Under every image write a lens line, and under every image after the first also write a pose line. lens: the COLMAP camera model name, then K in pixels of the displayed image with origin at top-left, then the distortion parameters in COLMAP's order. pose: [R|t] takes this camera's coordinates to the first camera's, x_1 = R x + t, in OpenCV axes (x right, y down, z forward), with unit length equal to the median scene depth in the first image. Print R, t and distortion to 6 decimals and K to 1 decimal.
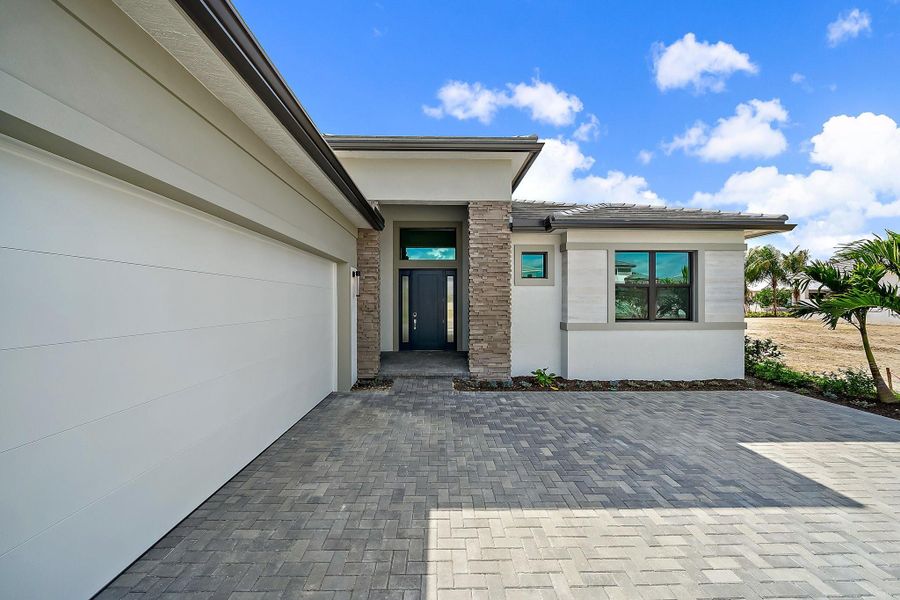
lens RADIAL K [[312.3, 0, 446.1], [0, 312.3, 298.3], [0, 0, 1]] dist [-0.002116, -0.000170]
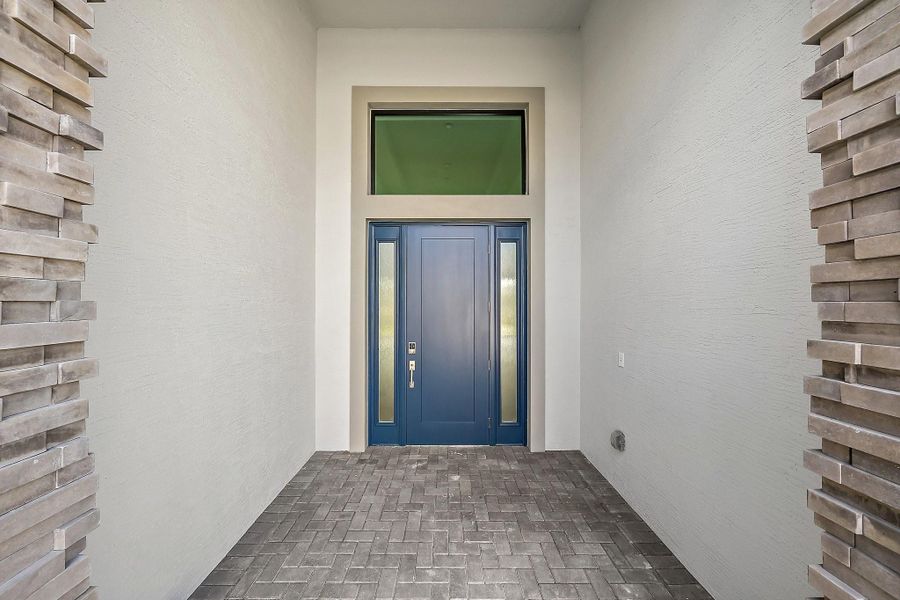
lens RADIAL K [[312.3, 0, 449.9], [0, 312.3, 300.5], [0, 0, 1]] dist [-0.002116, -0.000170]
pose [[0.999941, 0.002041, -0.010714, -0.073449], [-0.002074, 0.999993, -0.003002, -0.000411], [0.010708, 0.003024, 0.999938, 0.898452]]
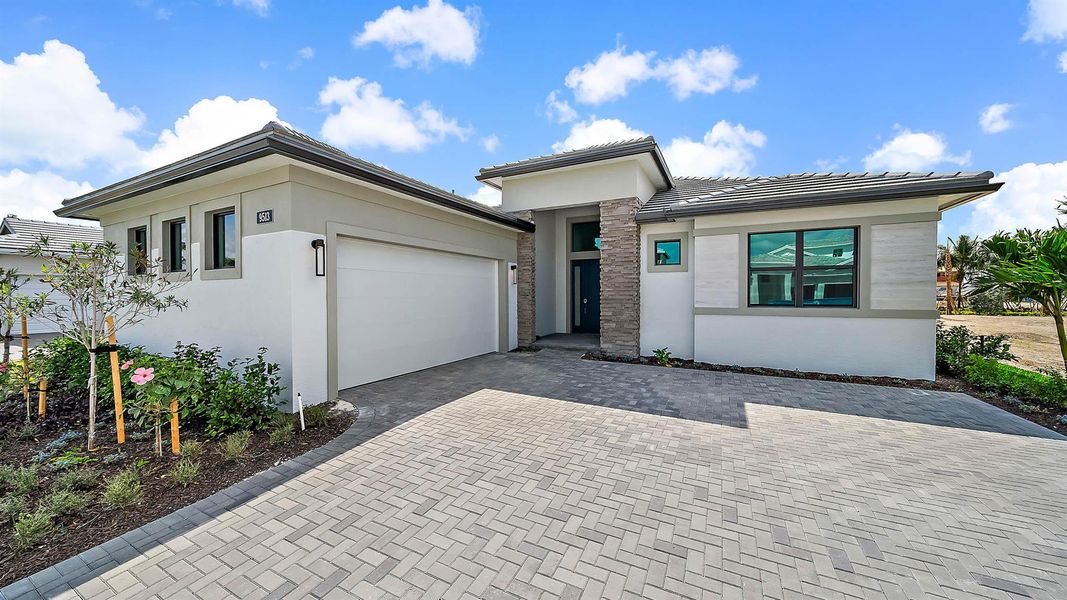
lens RADIAL K [[382.9, 0, 530.8], [0, 382.9, 297.2], [0, 0, 1]] dist [-0.000567, 0.000157]
pose [[0.875591, 0.002902, -0.483045, 0.540901], [0.007391, 0.999784, 0.019402, 0.017617], [0.482997, -0.020558, 0.875381, -0.387179]]
